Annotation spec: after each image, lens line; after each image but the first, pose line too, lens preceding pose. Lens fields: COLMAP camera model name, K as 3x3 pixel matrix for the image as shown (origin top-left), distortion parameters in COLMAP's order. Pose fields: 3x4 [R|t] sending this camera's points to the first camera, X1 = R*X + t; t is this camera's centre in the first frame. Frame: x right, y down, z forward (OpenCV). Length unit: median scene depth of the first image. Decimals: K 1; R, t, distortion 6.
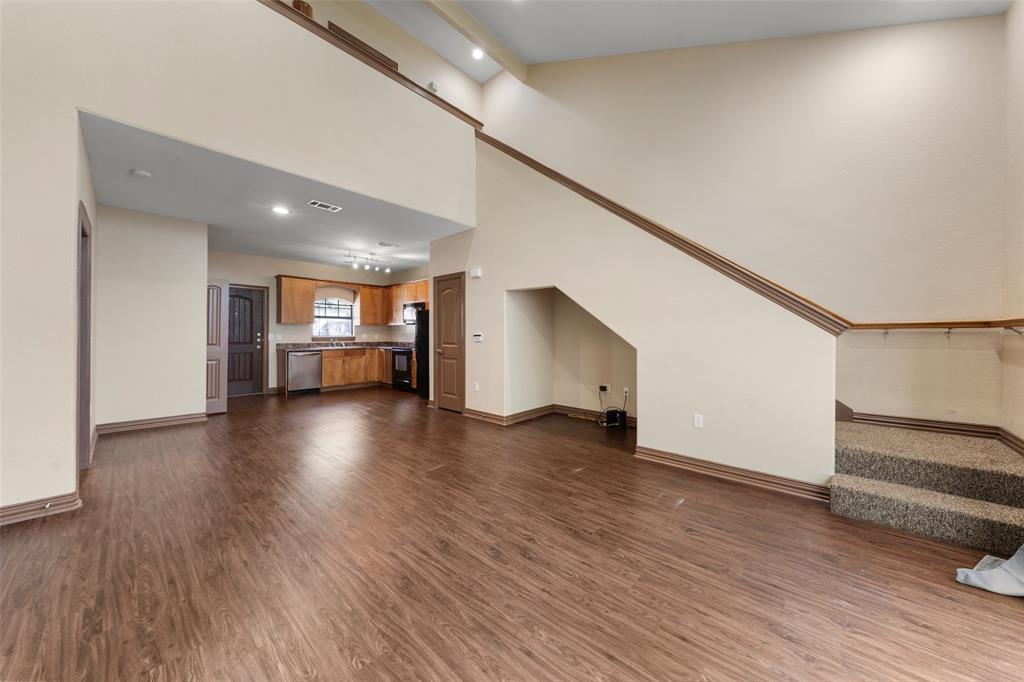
lens RADIAL K [[358.5, 0, 515.2], [0, 358.5, 336.5], [0, 0, 1]] dist [0.002456, 0.000043]
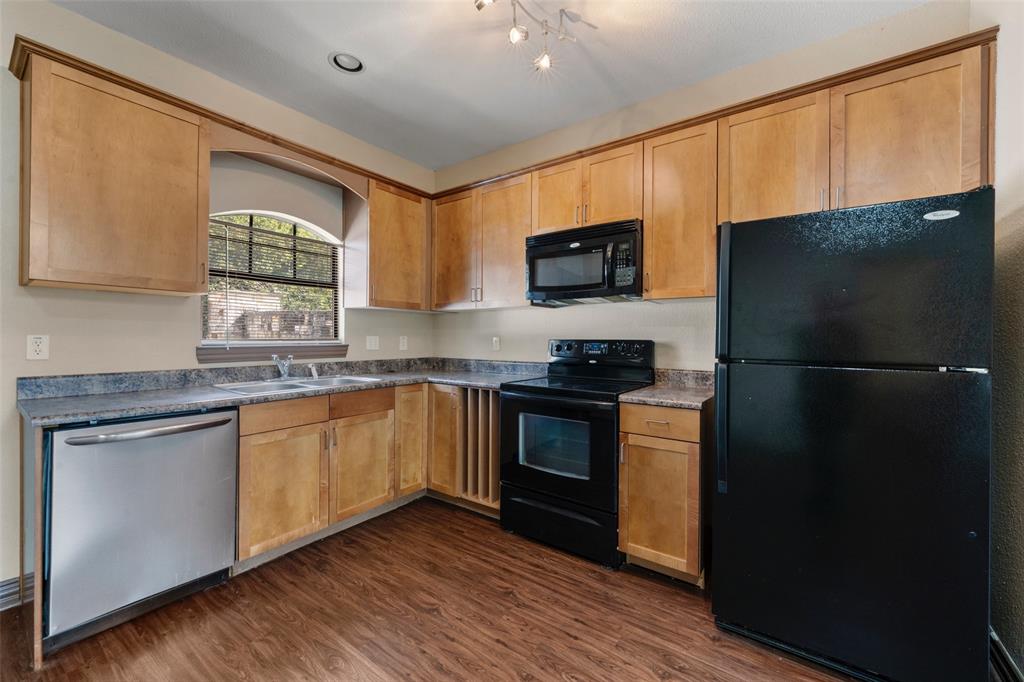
lens RADIAL K [[407.9, 0, 508.6], [0, 407.9, 338.9], [0, 0, 1]] dist [-0.016714, -0.000005]
pose [[0.995201, 0.005393, 0.097700, -0.353506], [-0.004986, 0.999978, -0.004403, -0.003324], [-0.097722, 0.003894, 0.995206, 0.653373]]
